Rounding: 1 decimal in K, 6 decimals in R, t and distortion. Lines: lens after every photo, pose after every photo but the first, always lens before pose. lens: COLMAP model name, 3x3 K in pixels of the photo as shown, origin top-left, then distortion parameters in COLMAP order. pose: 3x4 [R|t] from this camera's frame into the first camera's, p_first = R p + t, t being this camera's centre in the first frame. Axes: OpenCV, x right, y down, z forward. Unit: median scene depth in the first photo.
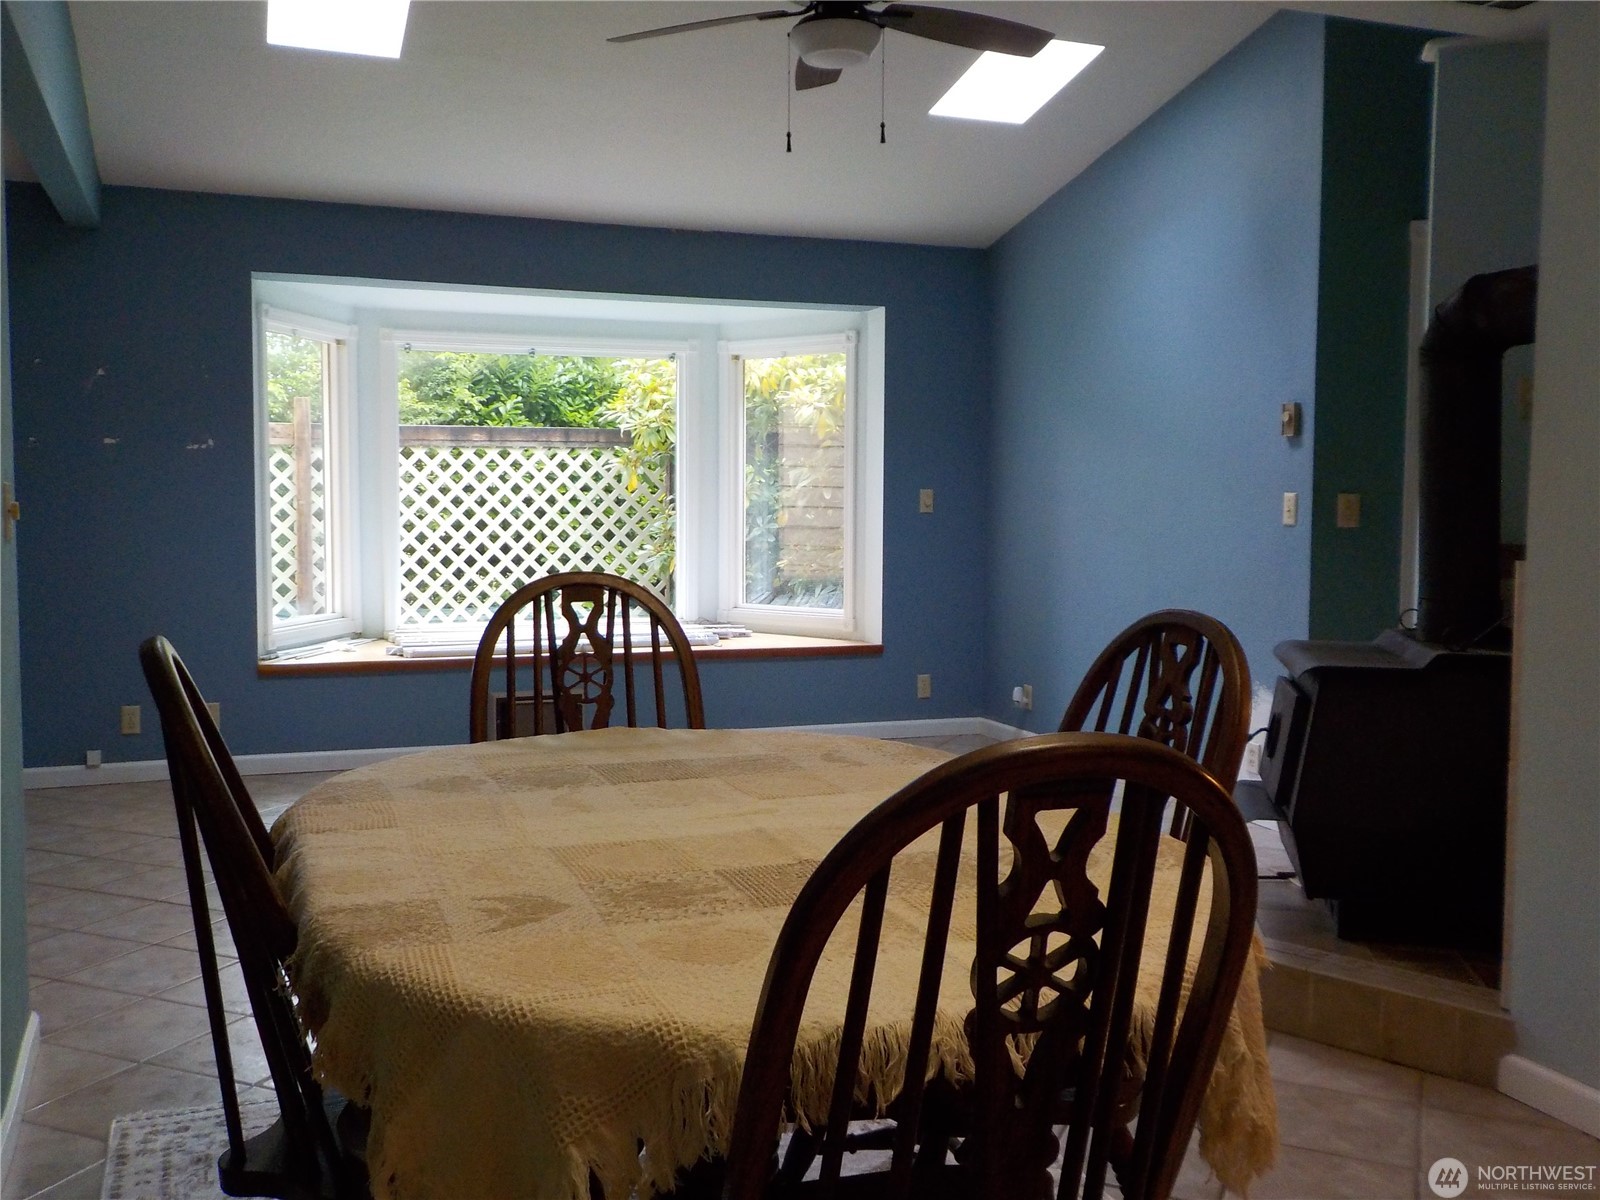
lens RADIAL K [[1480.4, 0, 799.2], [0, 1480.4, 577.4], [0, 0, 1]] dist [-0.009492, 0.105987]
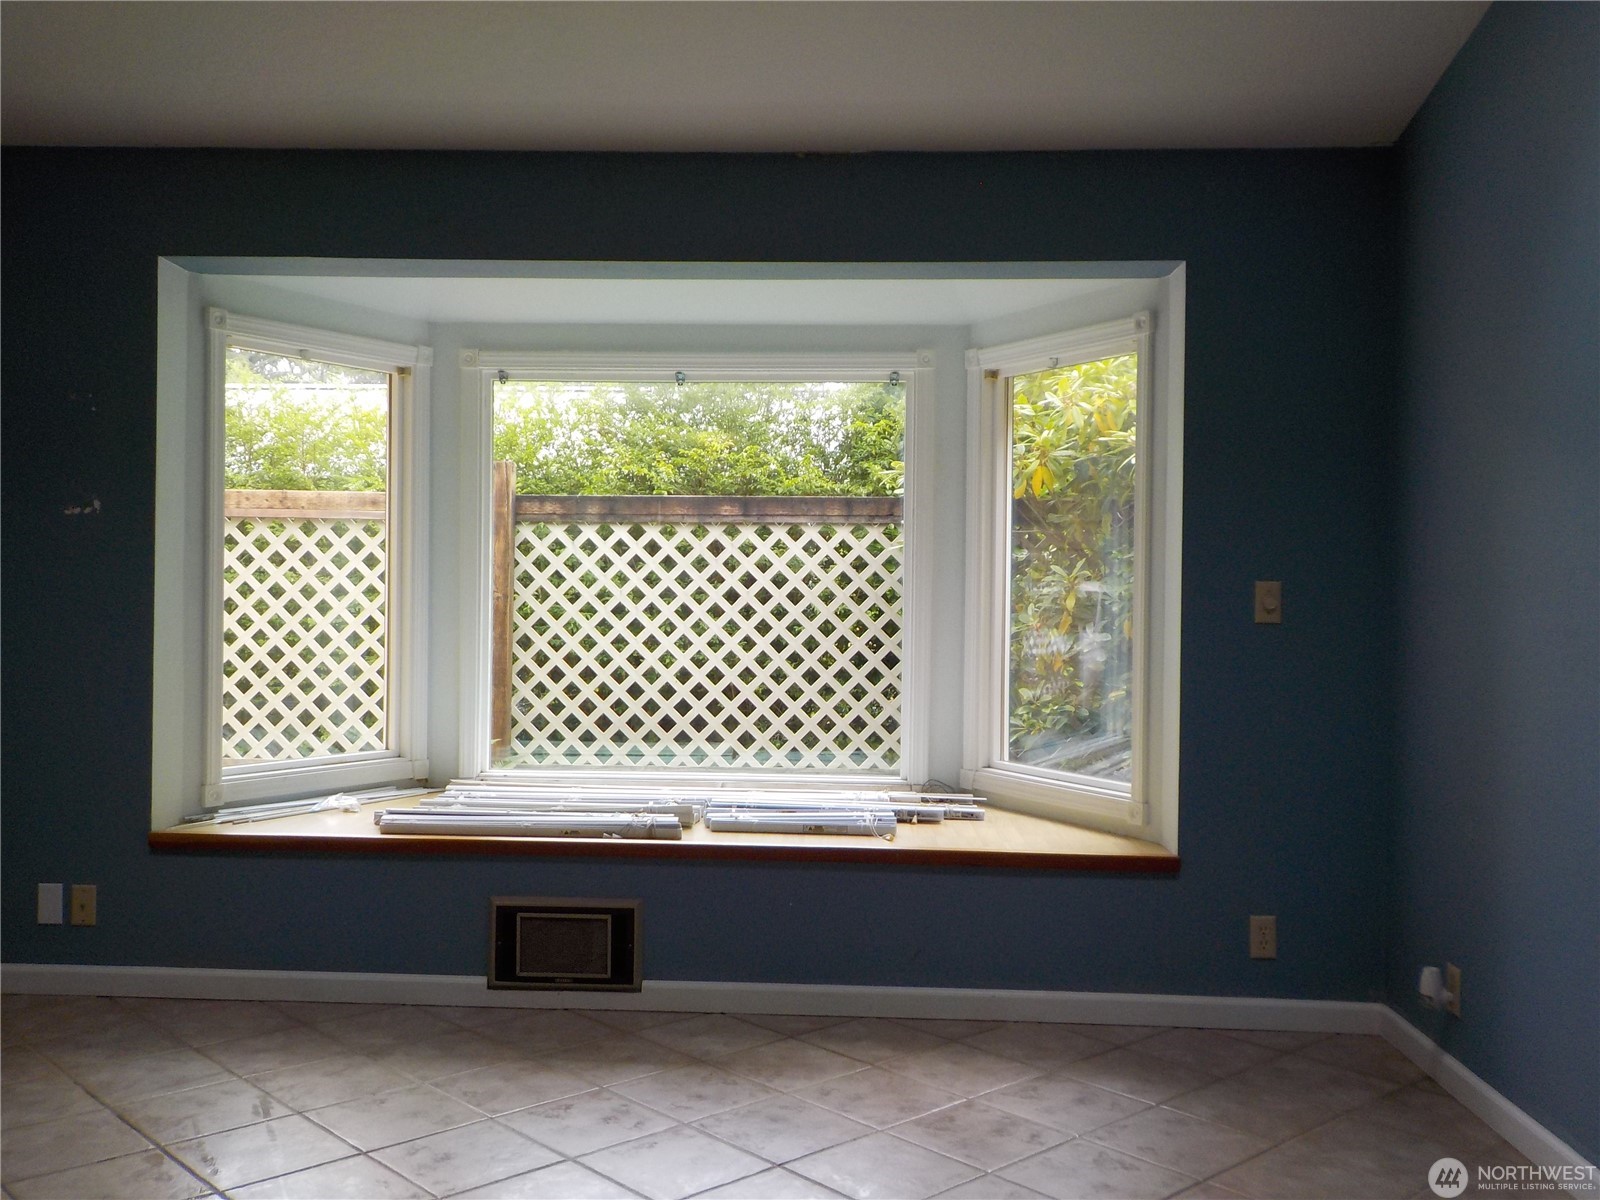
lens RADIAL K [[1480.4, 0, 799.2], [0, 1480.4, 577.4], [0, 0, 1]] dist [-0.009492, 0.105987]
pose [[0.914989, 0.004742, -0.403451, 0.148191], [-0.031312, 0.997750, -0.059284, -0.022031], [0.402262, 0.066877, 0.913079, 0.415170]]
